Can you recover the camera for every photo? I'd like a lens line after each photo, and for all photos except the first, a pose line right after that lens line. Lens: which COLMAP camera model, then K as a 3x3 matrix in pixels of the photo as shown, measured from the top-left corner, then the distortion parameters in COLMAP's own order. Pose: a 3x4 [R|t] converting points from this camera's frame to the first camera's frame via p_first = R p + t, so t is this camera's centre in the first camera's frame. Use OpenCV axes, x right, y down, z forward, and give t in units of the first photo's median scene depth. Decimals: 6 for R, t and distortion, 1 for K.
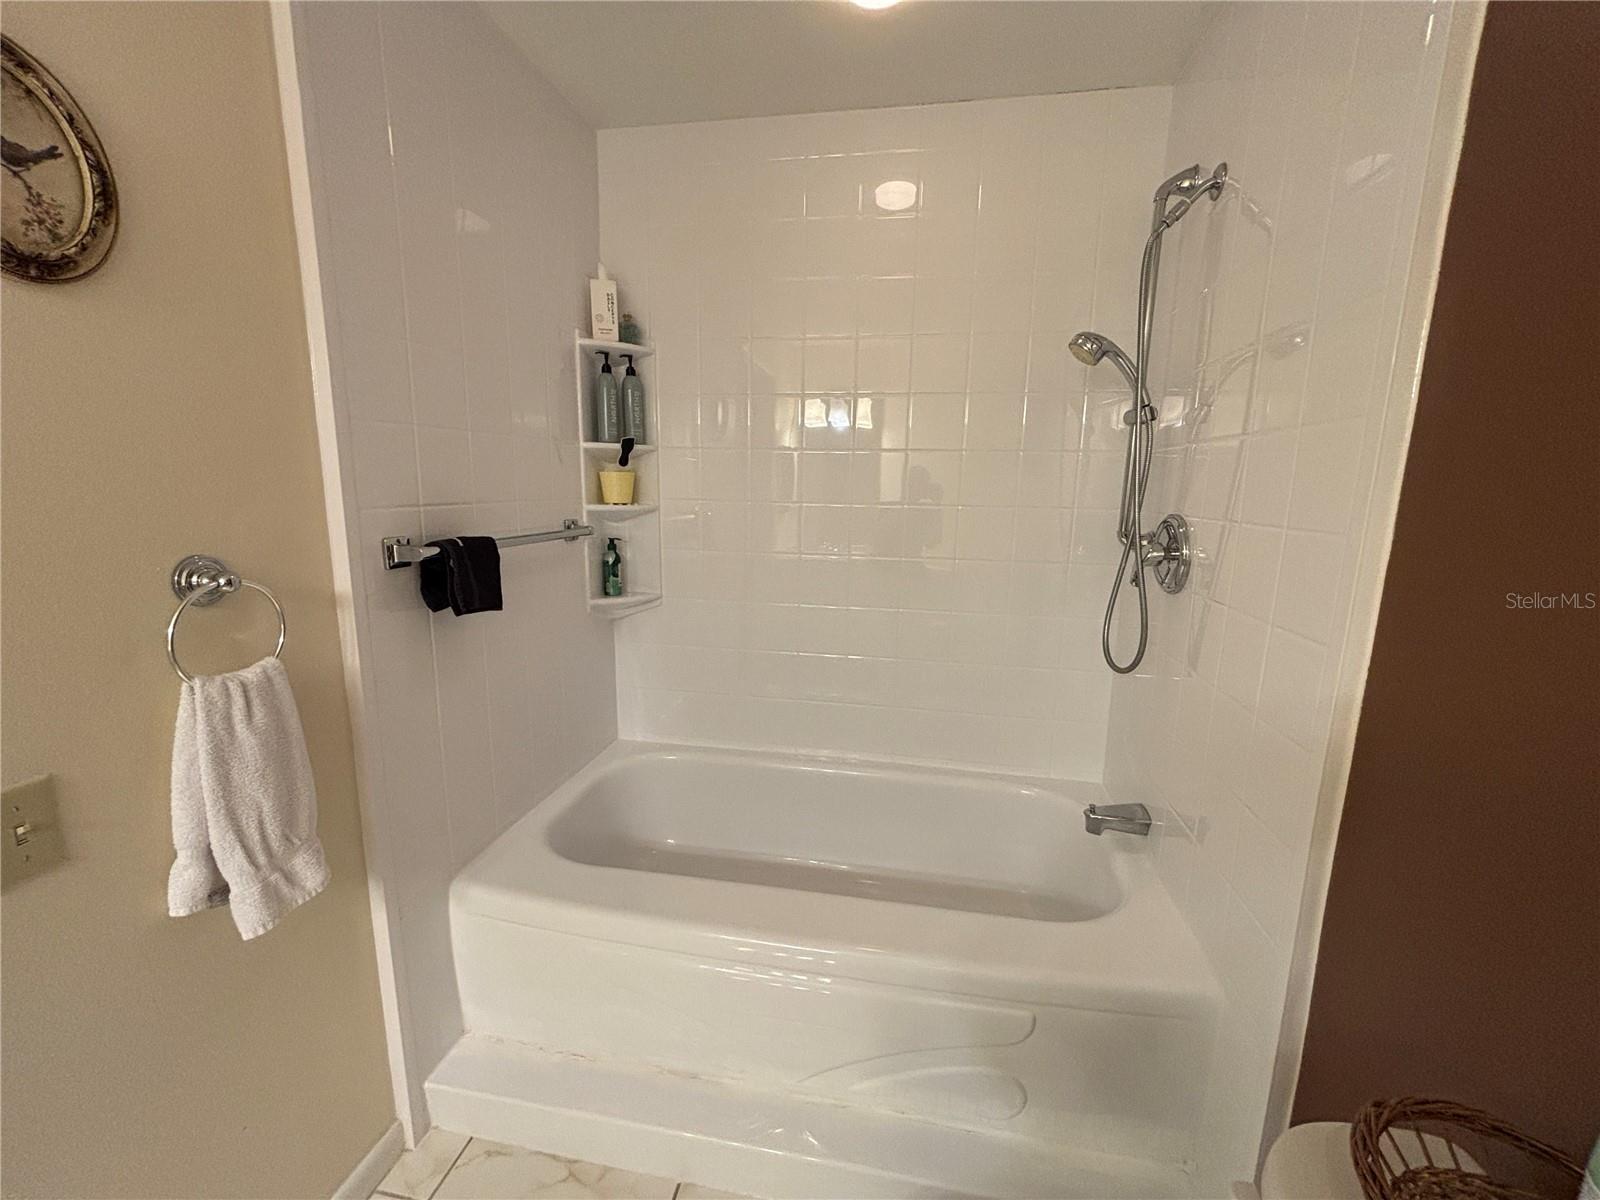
lens RADIAL K [[644.0, 0, 795.3], [0, 644.0, 604.0], [0, 0, 1]] dist [0.024025, -0.009352]
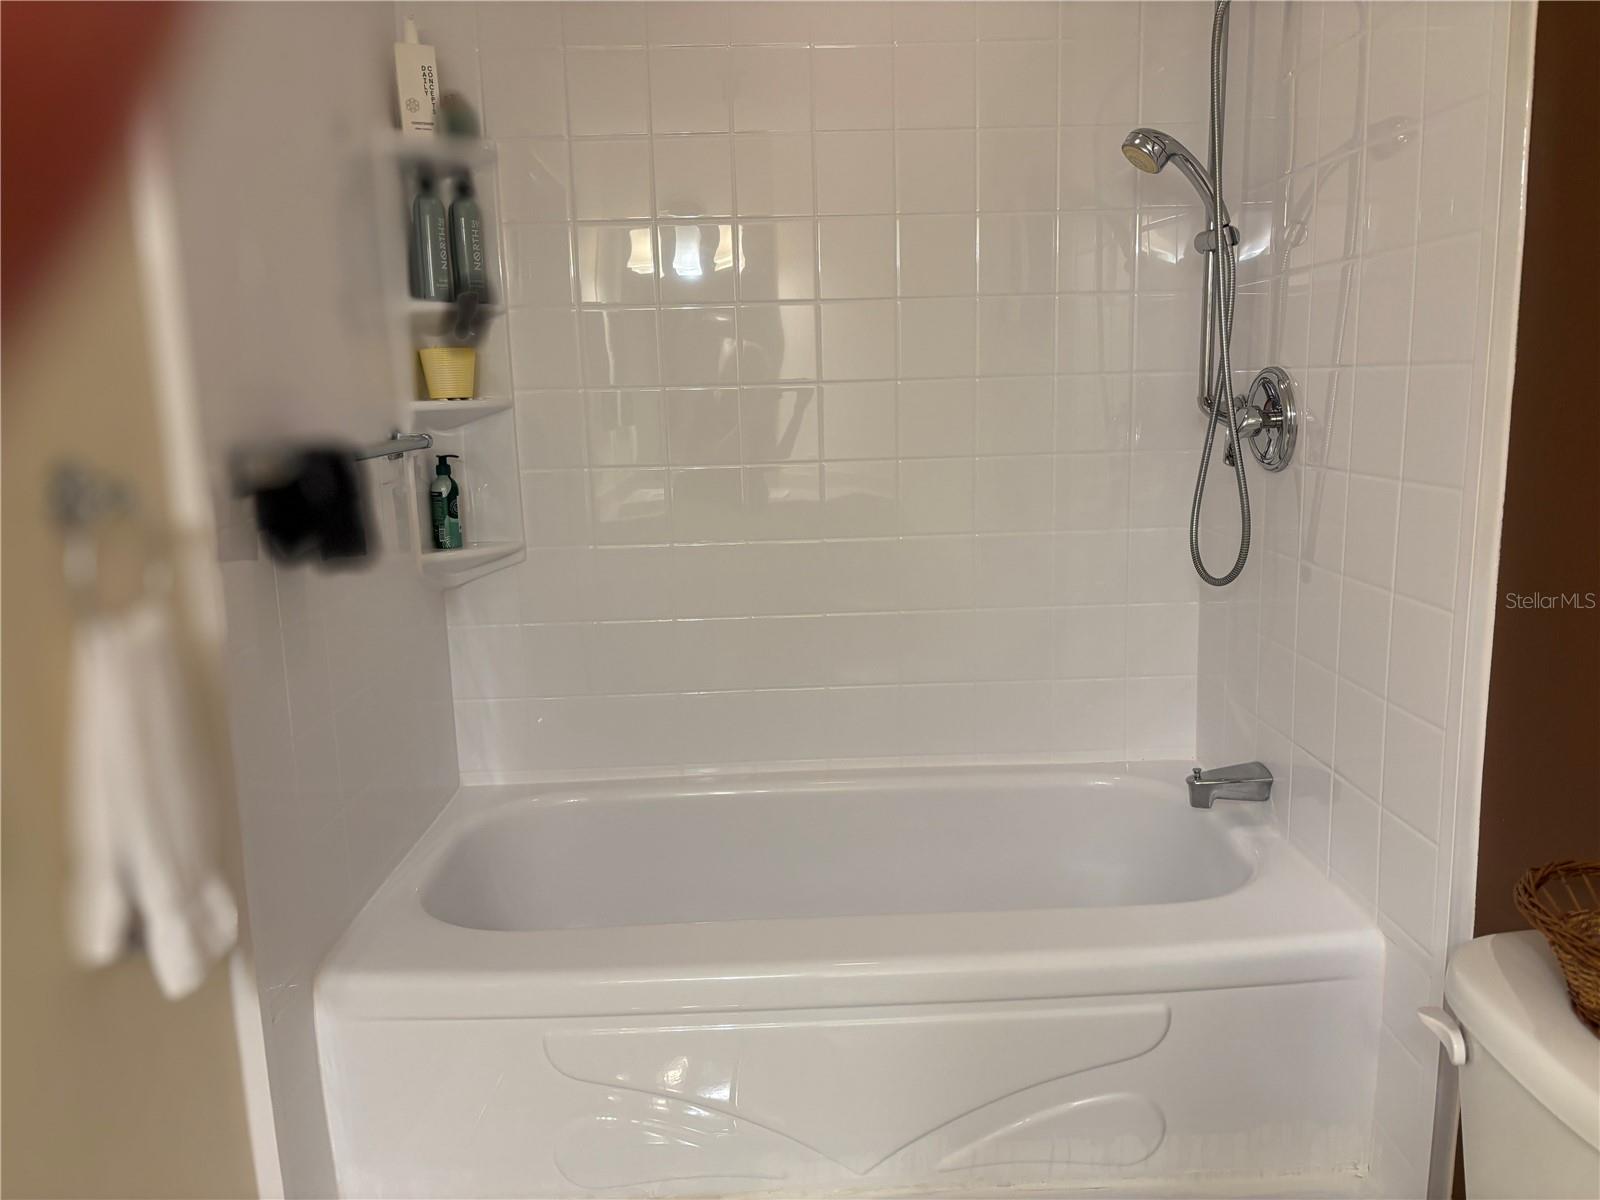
lens RADIAL K [[1193.7, 0, 803.5], [0, 1193.7, 595.3], [0, 0, 1]] dist [0.068682, -0.063039]
pose [[0.978984, -0.079496, 0.187805, -0.219708], [0.080538, 0.996749, 0.002090, 0.074422], [-0.187361, 0.013079, 0.982204, -0.260917]]
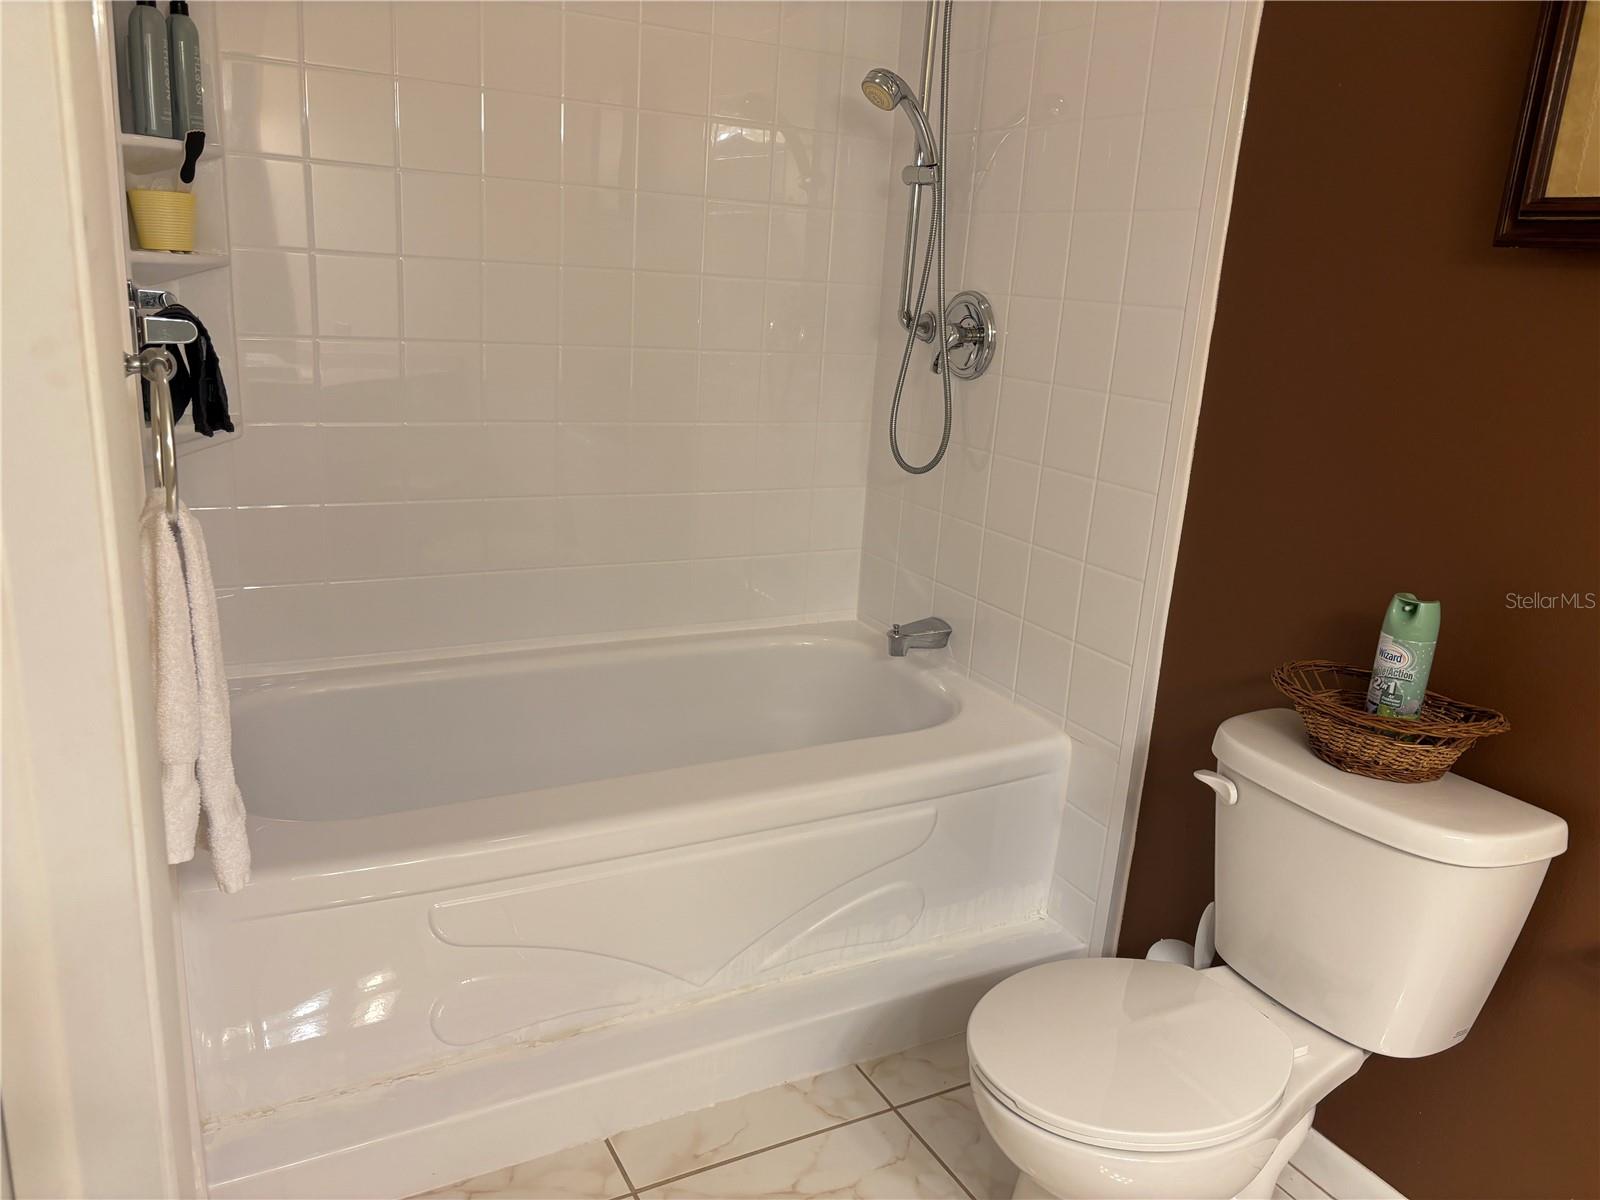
lens RADIAL K [[1172.3, 0, 764.3], [0, 1172.3, 592.3], [0, 0, 1]] dist [0.090170, -0.136009]
pose [[0.795713, -0.128244, 0.591940, -0.636174], [0.065191, 0.989783, 0.126804, 0.048510], [-0.602155, -0.062310, 0.795944, -0.175410]]
